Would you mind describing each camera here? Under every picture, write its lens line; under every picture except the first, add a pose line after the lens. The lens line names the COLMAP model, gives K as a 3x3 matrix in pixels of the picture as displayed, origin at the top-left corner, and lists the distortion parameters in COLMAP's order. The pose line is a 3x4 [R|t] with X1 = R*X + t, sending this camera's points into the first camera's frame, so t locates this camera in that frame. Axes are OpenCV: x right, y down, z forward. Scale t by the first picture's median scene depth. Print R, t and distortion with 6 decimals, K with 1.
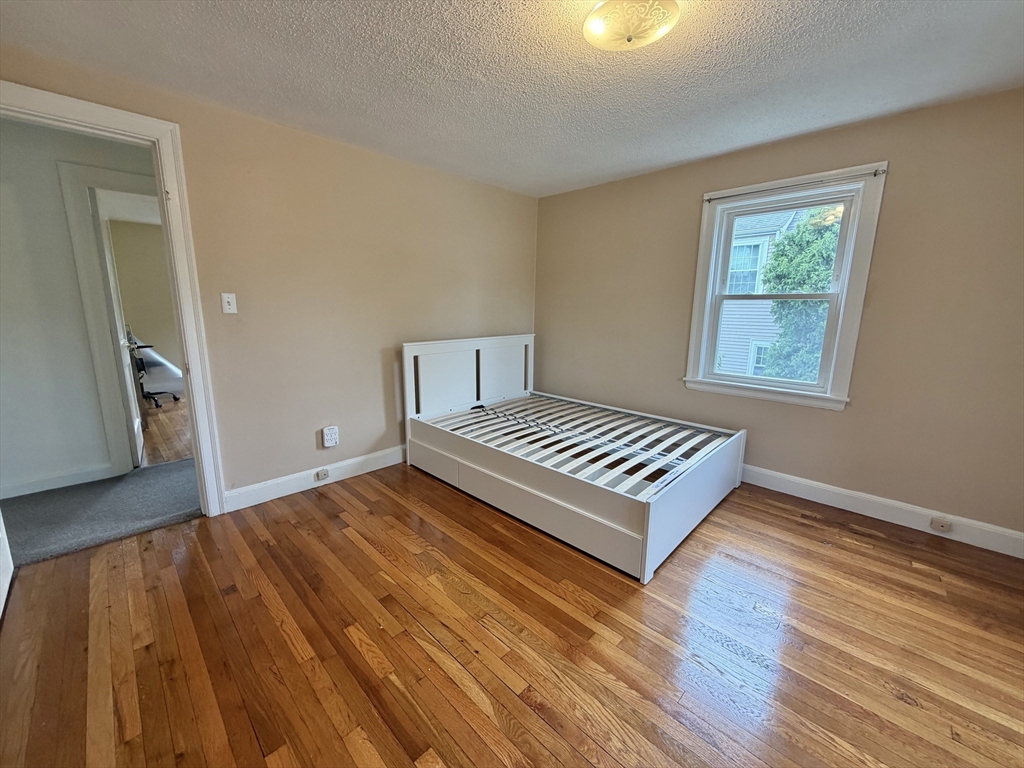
lens RADIAL K [[408.6, 0, 509.7], [0, 408.6, 389.9], [0, 0, 1]] dist [0.000719, -0.000641]
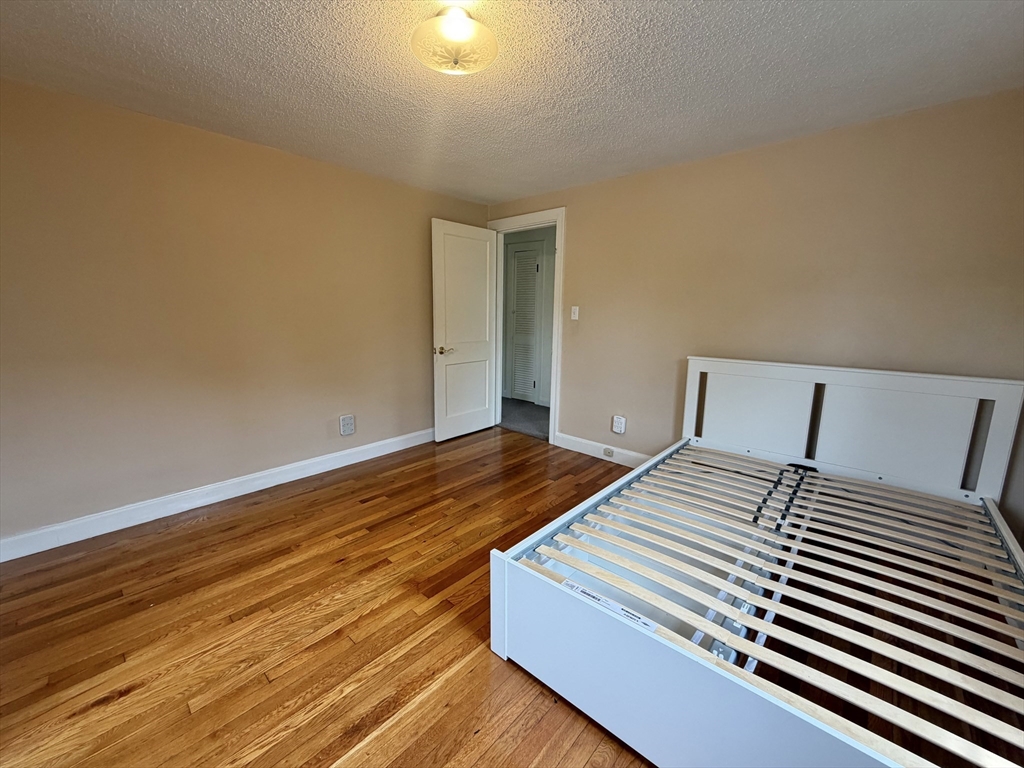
lens RADIAL K [[408.6, 0, 507.3], [0, 408.6, 386.5], [0, 0, 1]] dist [0.000719, -0.000641]
pose [[0.036038, 0.179547, -0.983089, 0.838769], [-0.212515, 0.962605, 0.168015, -0.147781], [0.976493, 0.202866, 0.072846, 0.684498]]
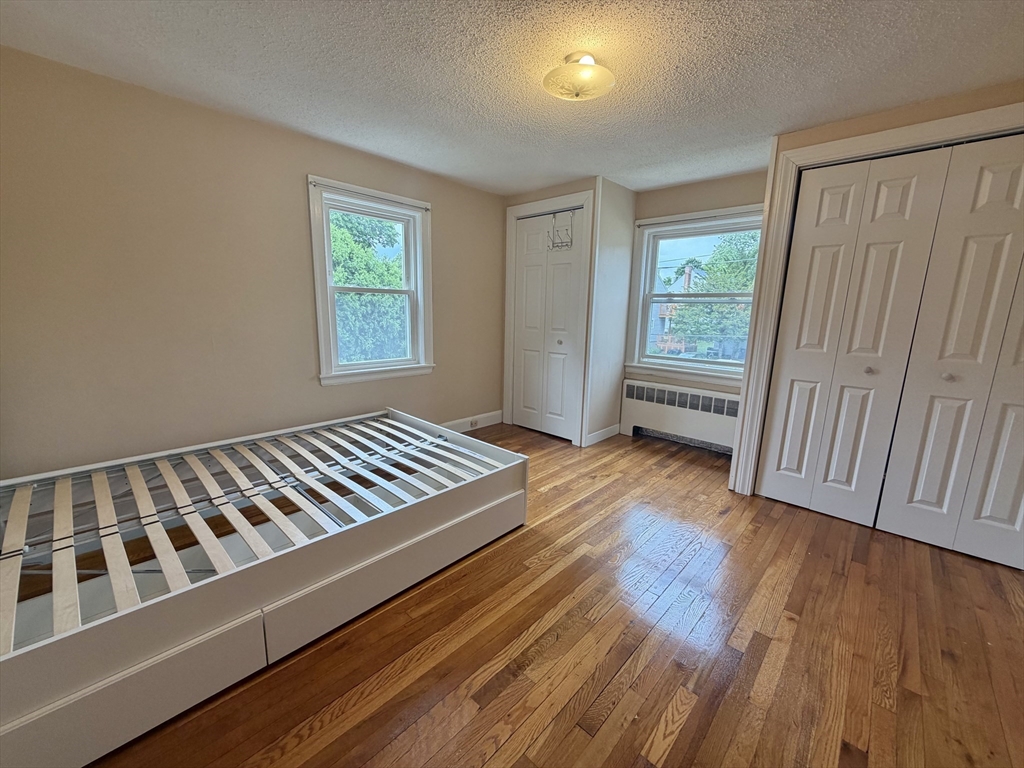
lens RADIAL K [[408.6, 0, 510.5], [0, 408.6, 387.3], [0, 0, 1]] dist [0.000719, -0.000641]
pose [[-0.031841, -0.201700, 0.978930, -0.643685], [0.174441, 0.963272, 0.204148, -0.153364], [-0.984153, 0.177266, 0.004513, 0.766868]]
